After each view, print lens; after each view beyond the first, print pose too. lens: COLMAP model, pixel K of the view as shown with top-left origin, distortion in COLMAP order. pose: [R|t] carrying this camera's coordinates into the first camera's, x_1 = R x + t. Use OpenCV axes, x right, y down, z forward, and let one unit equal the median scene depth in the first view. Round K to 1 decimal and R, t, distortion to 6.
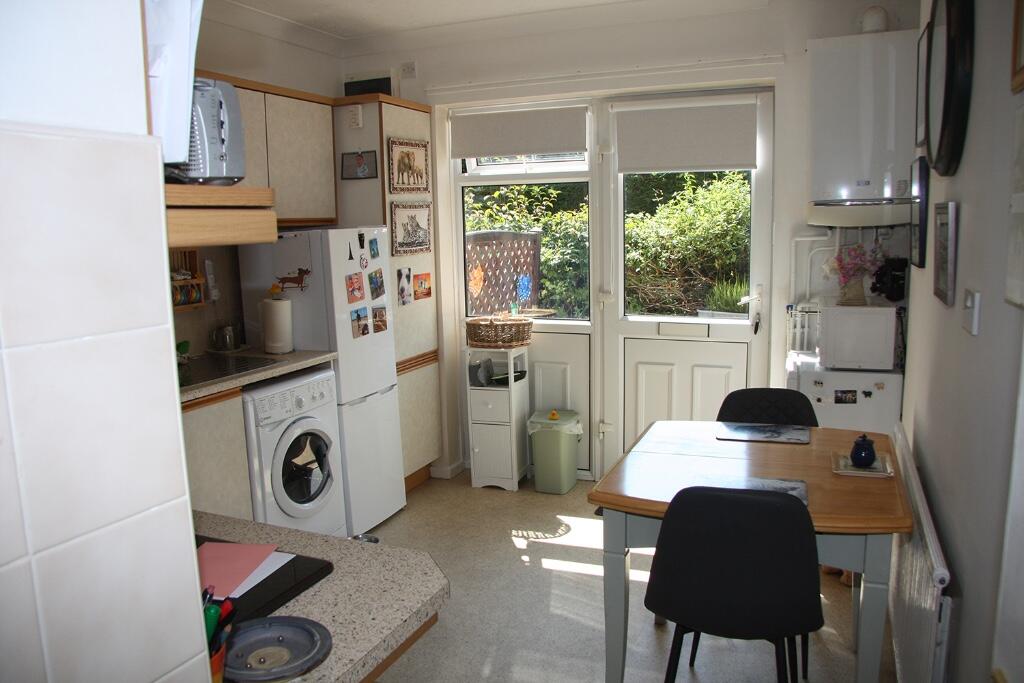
lens RADIAL K [[791.3, 0, 514.4], [0, 791.3, 369.2], [0, 0, 1]] dist [-0.176329, 0.133316]
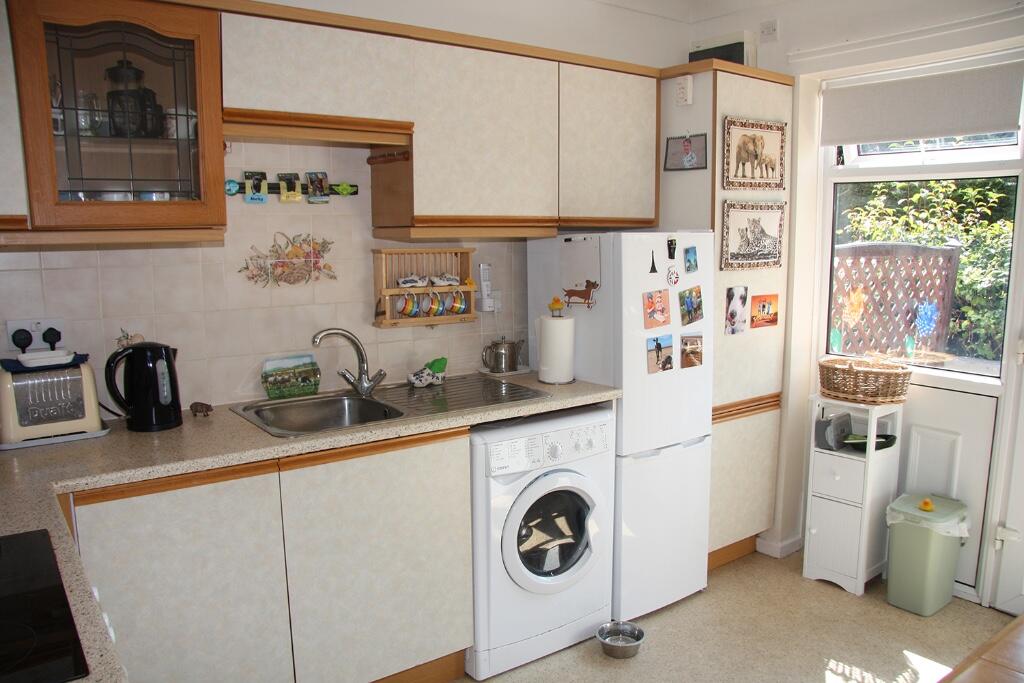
lens RADIAL K [[791.3, 0, 514.4], [0, 791.3, 369.2], [0, 0, 1]] dist [-0.176329, 0.133316]
pose [[0.857296, 0.104728, -0.504059, 0.064588], [-0.105663, 0.994040, 0.026821, -0.043966], [0.503864, 0.030267, 0.863253, 0.225296]]
